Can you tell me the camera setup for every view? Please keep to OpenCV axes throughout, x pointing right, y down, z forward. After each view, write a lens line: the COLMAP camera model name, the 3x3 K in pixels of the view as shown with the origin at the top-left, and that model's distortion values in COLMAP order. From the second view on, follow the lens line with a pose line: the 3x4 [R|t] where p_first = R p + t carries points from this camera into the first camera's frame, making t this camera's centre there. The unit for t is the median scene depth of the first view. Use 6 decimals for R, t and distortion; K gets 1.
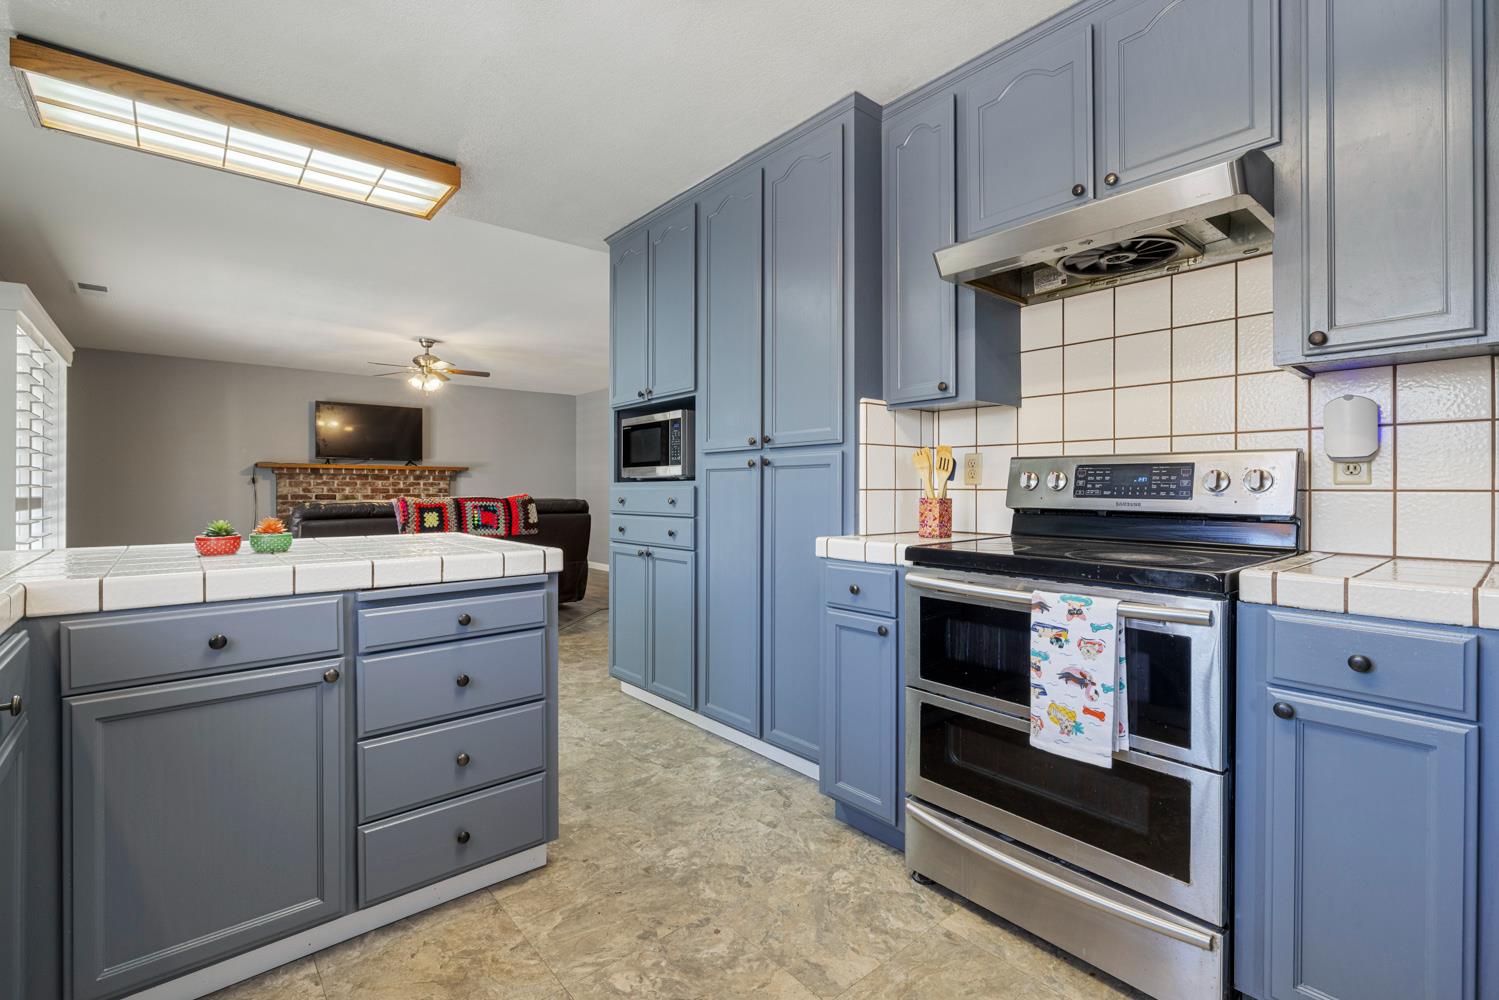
lens RADIAL K [[675.7, 0, 745.7], [0, 675.7, 488.1], [0, 0, 1]] dist [-0.001302, 0.000196]
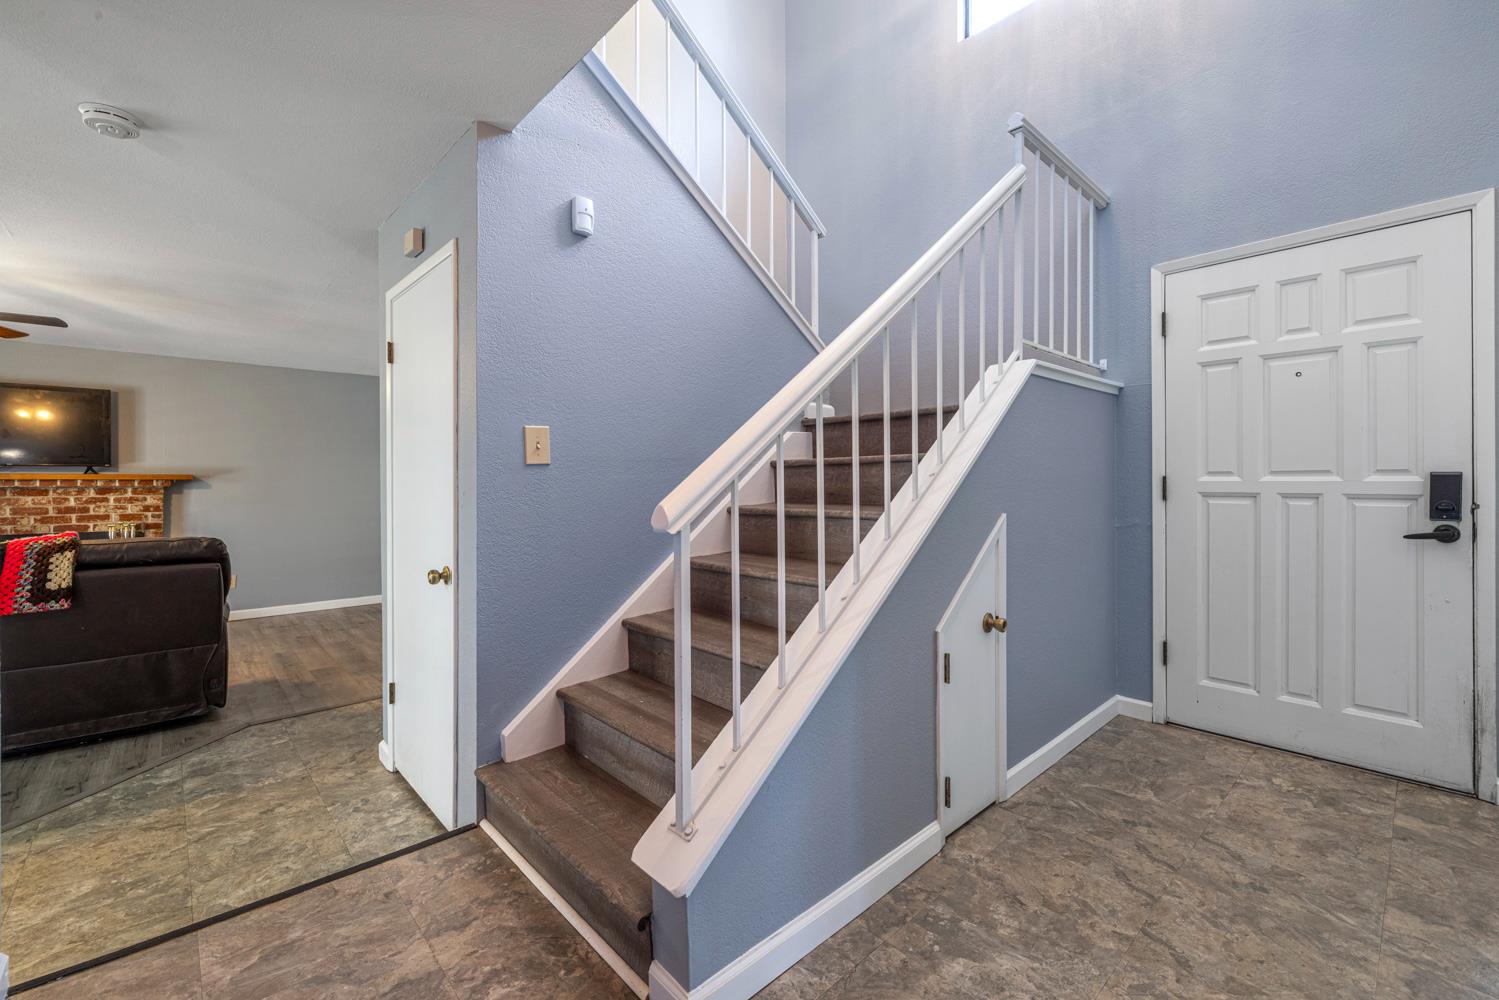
lens RADIAL K [[627.4, 0, 751.7], [0, 627.4, 486.3], [0, 0, 1]] dist [0.002533, -0.001041]
pose [[0.998980, -0.004627, 0.044913, 0.219146], [0.004379, 0.999975, 0.005618, -0.031117], [-0.044938, -0.005415, 0.998975, 0.498550]]
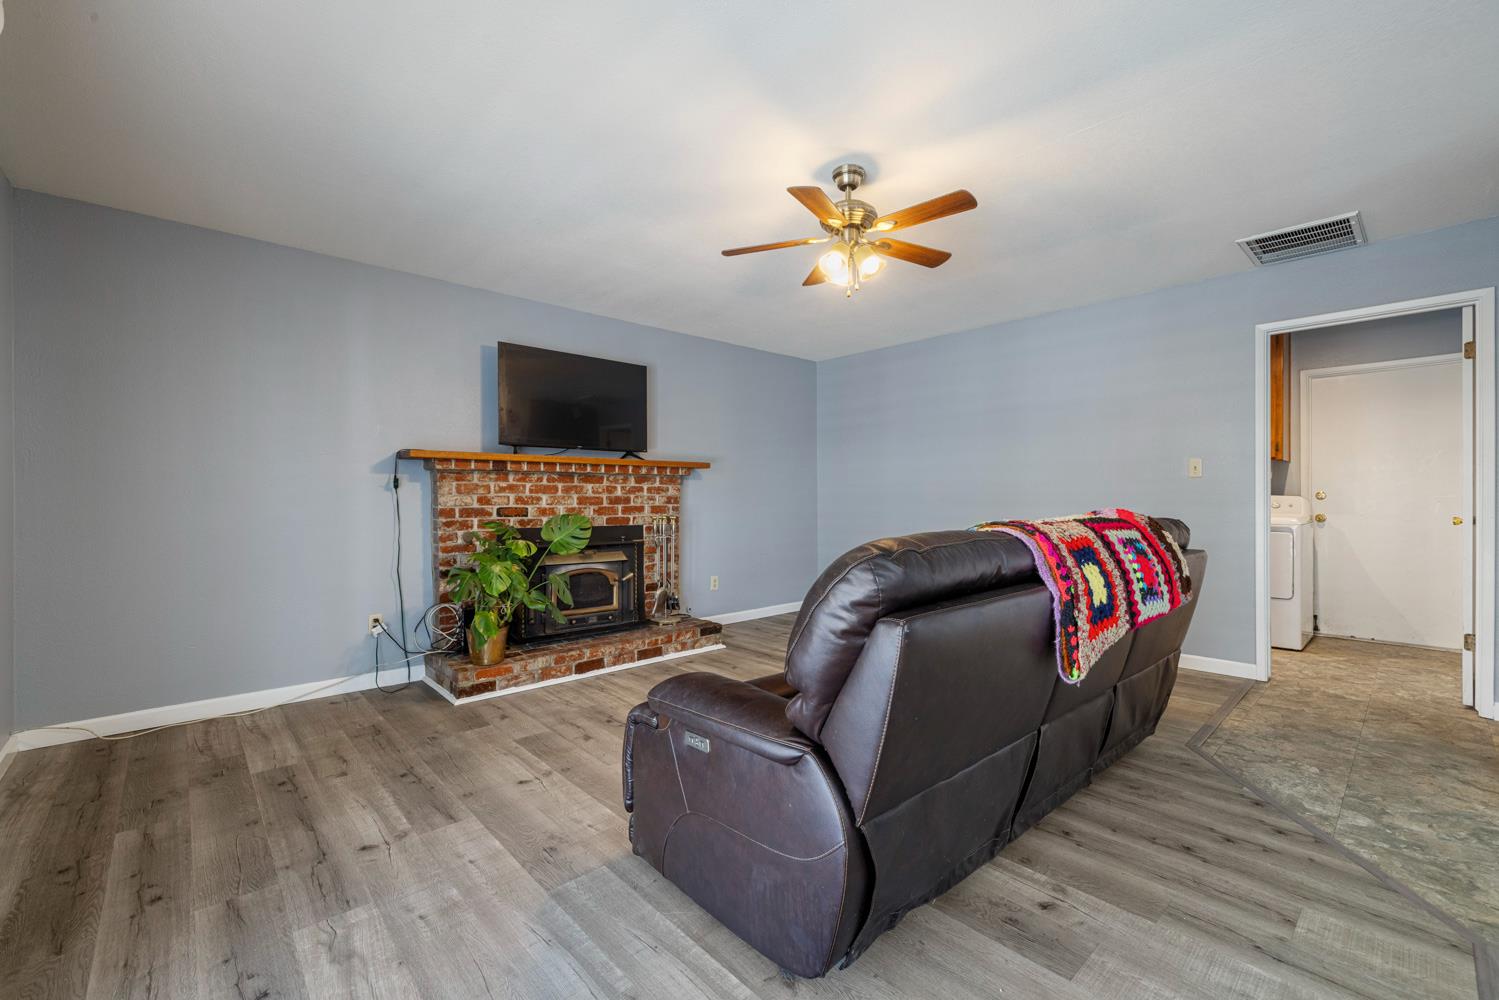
lens RADIAL K [[627.4, 0, 745.4], [0, 627.4, 499.0], [0, 0, 1]] dist [0.002533, -0.001041]
pose [[0.998941, -0.003593, 0.045870, -0.627944], [0.003349, 0.999980, 0.005396, -0.000036], [-0.045889, -0.005236, 0.998933, 0.646112]]
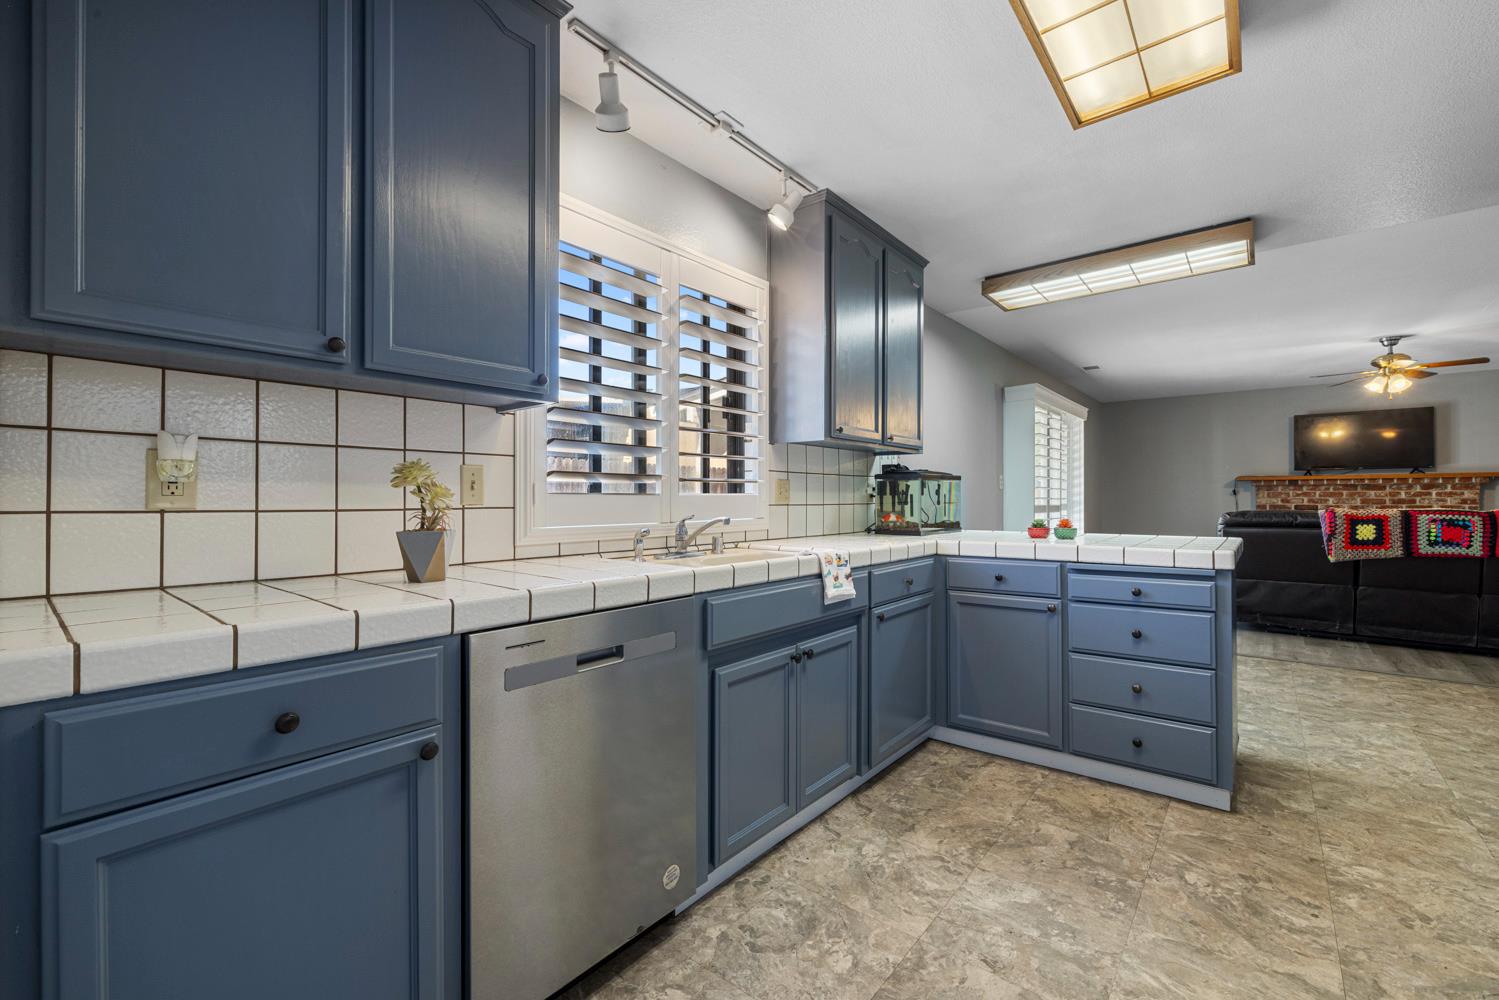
lens RADIAL K [[627.4, 0, 743.3], [0, 627.4, 499.2], [0, 0, 1]] dist [0.002533, -0.001041]
pose [[0.174331, -0.001174, -0.984686, 0.241712], [0.002872, 0.999996, -0.000684, -0.001569], [0.984683, -0.002708, 0.174334, -0.019670]]
